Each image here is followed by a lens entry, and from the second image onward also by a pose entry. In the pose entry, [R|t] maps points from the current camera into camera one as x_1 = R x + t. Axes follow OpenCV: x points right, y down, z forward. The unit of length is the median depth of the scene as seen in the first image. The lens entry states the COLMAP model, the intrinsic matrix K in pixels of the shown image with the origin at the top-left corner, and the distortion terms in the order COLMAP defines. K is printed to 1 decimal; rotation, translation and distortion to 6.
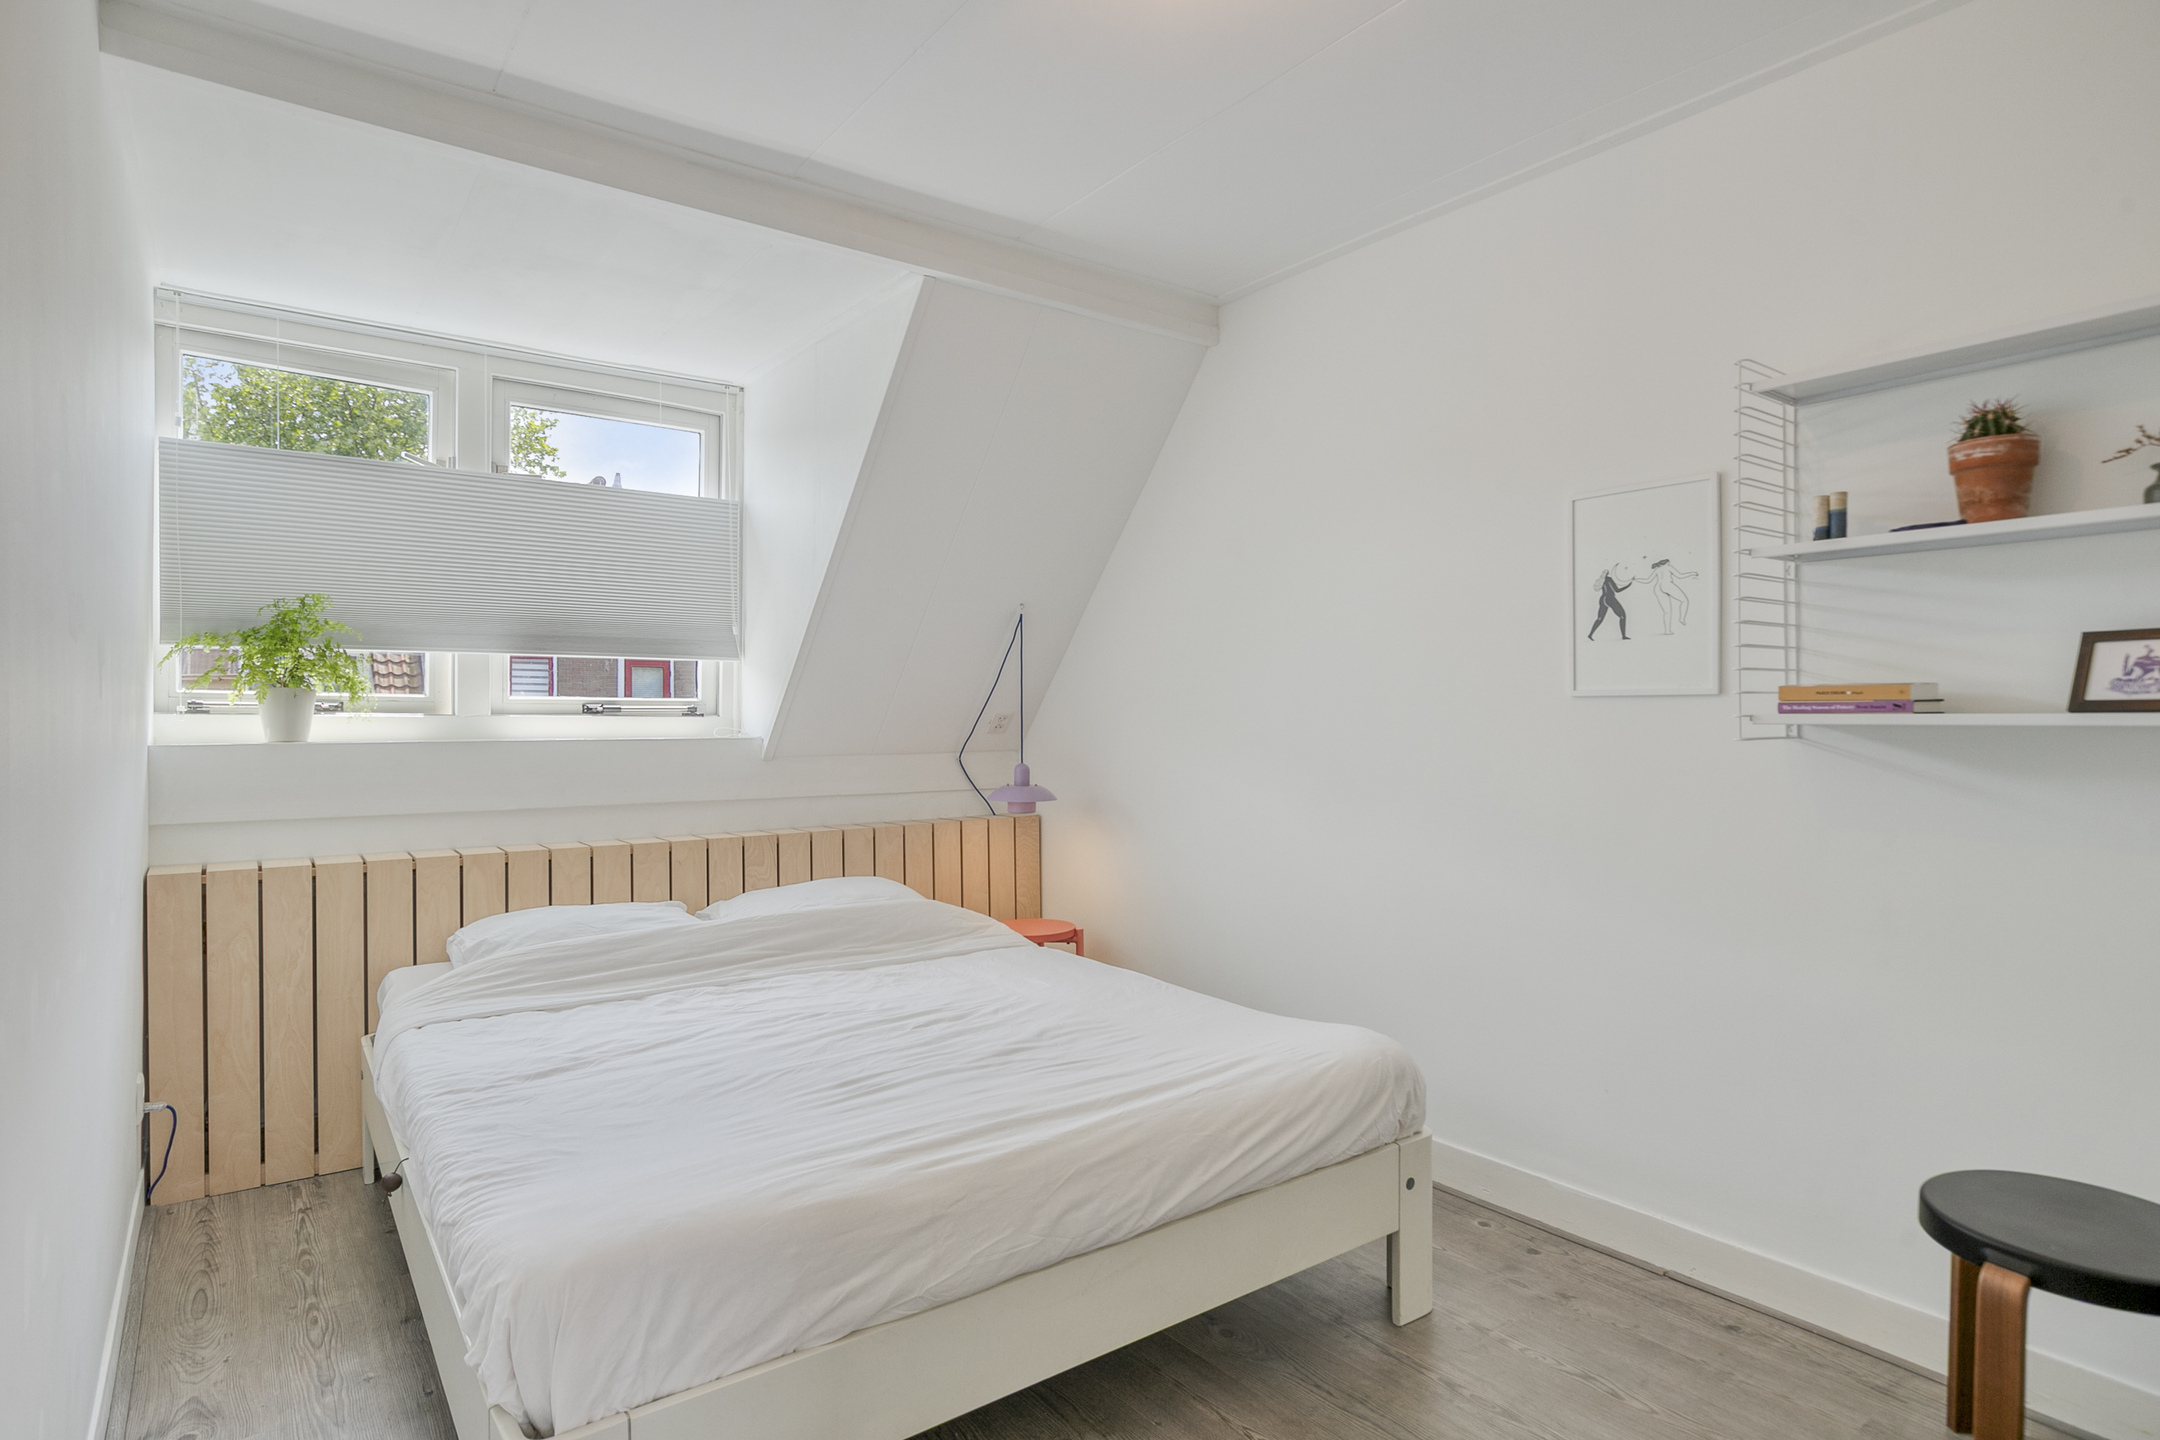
lens RADIAL K [[1175.4, 0, 1079.0], [0, 1175.4, 732.7], [0, 0, 1]] dist [-0.002148, -0.000547]
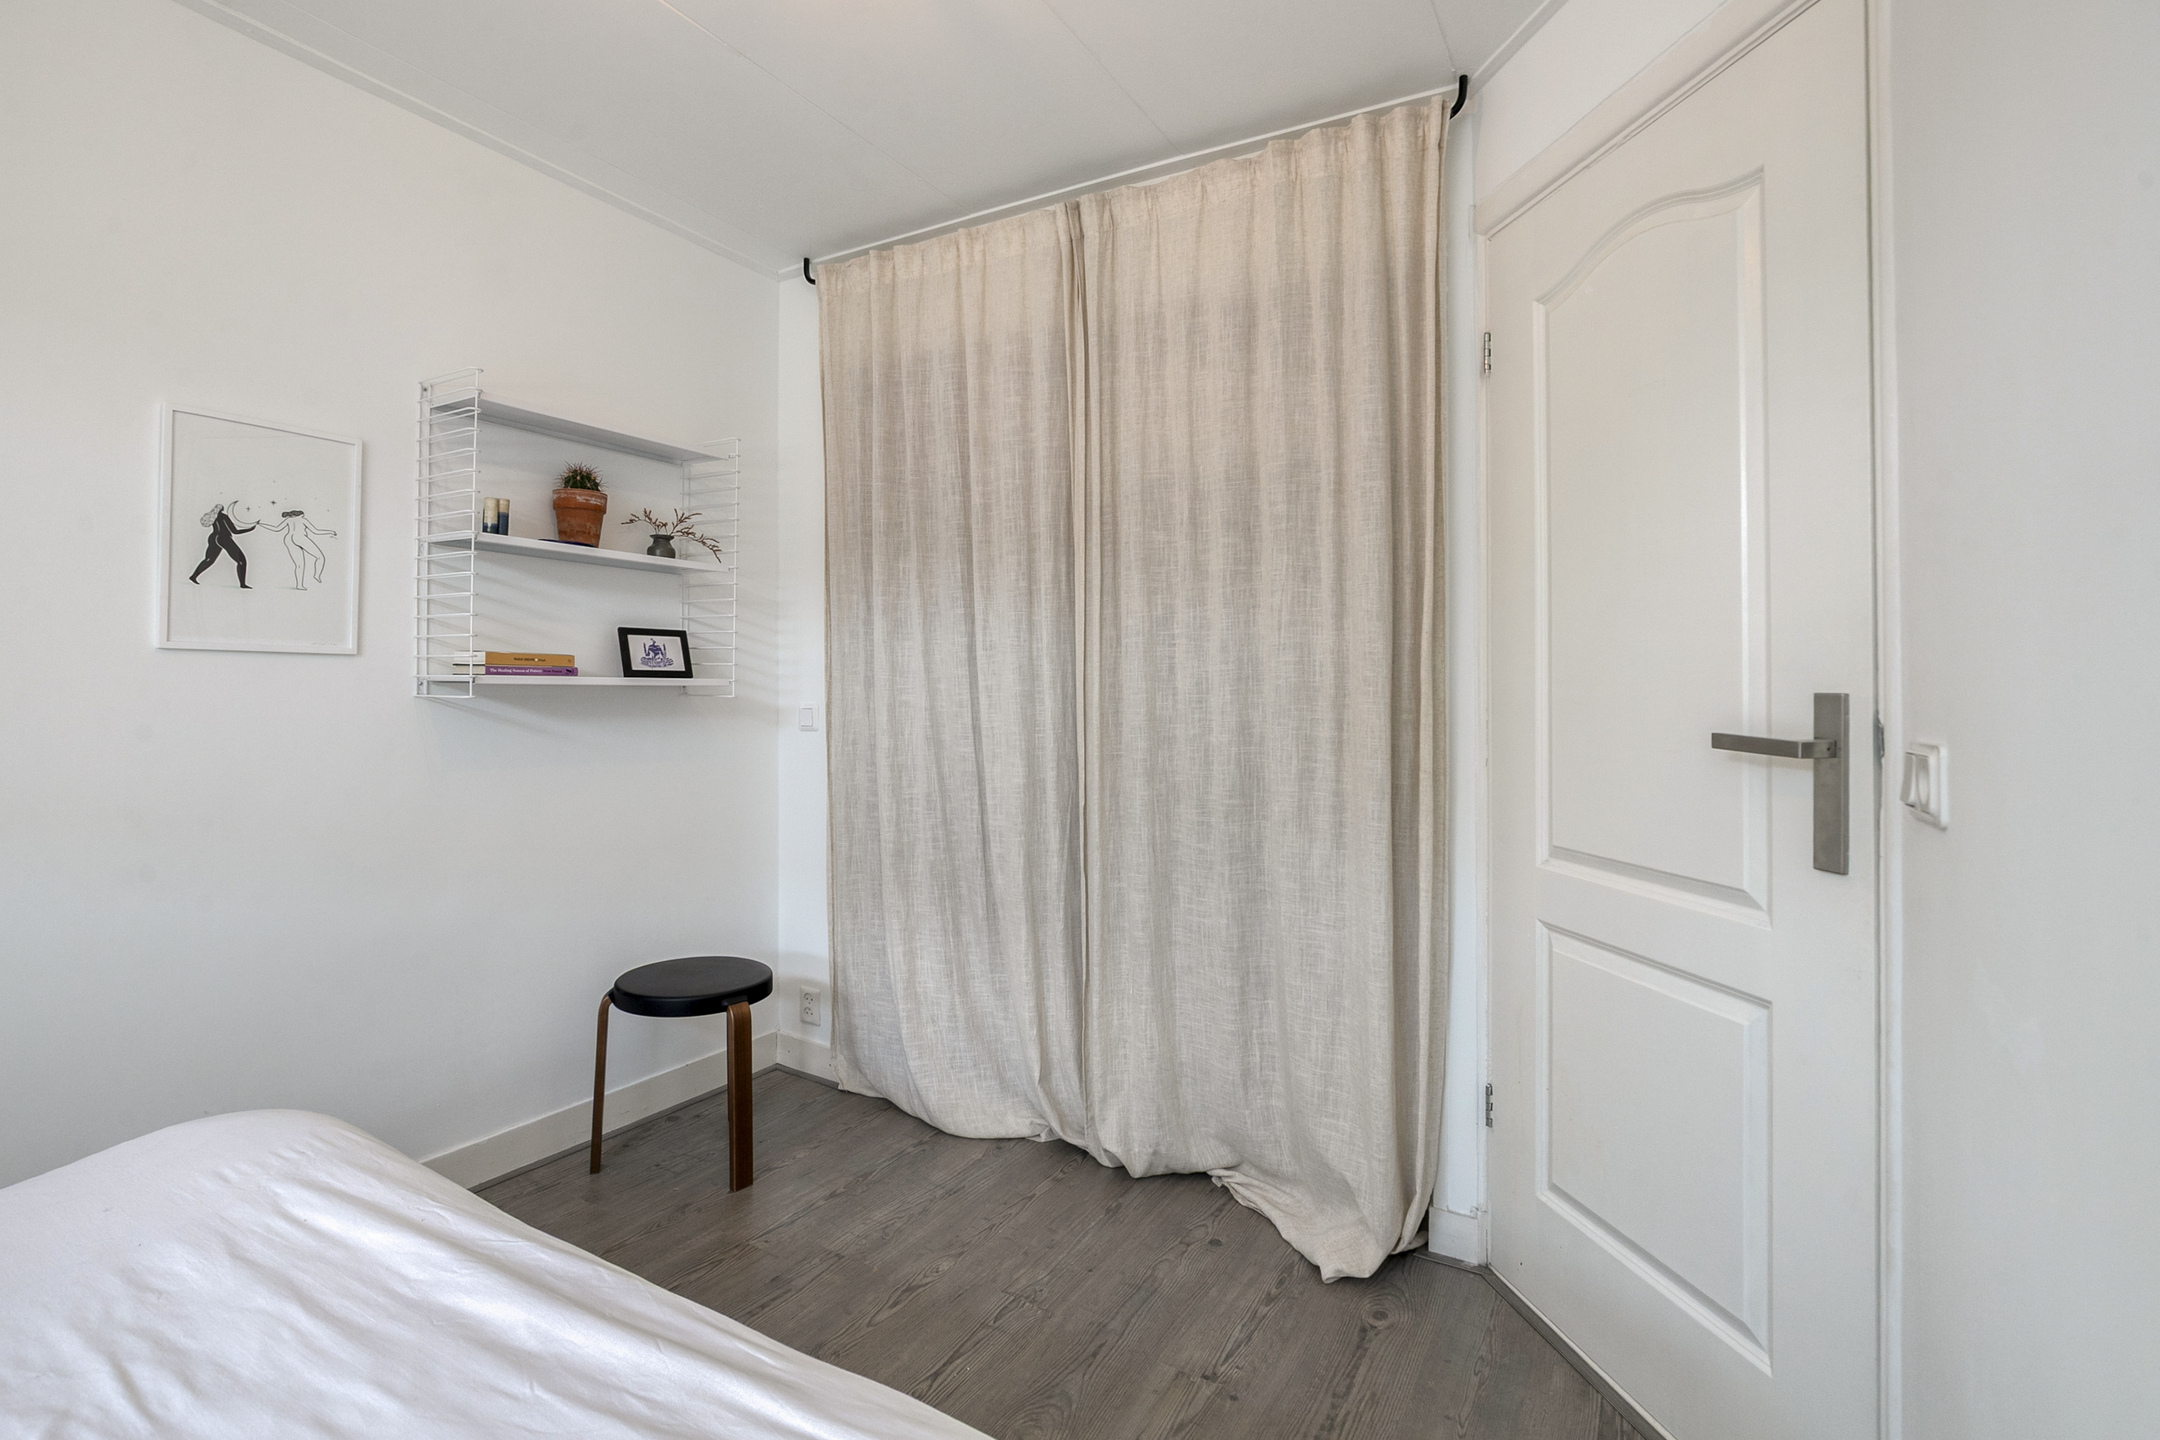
lens RADIAL K [[1066.0, 0, 1081.2], [0, 1066.0, 696.4], [0, 0, 1]] dist [-0.001103, -0.000068]
pose [[-0.401687, -0.001573, 0.915776, -0.638311], [0.009139, 0.999942, 0.005726, 0.004858], [-0.915731, 0.010669, -0.401649, 0.890633]]
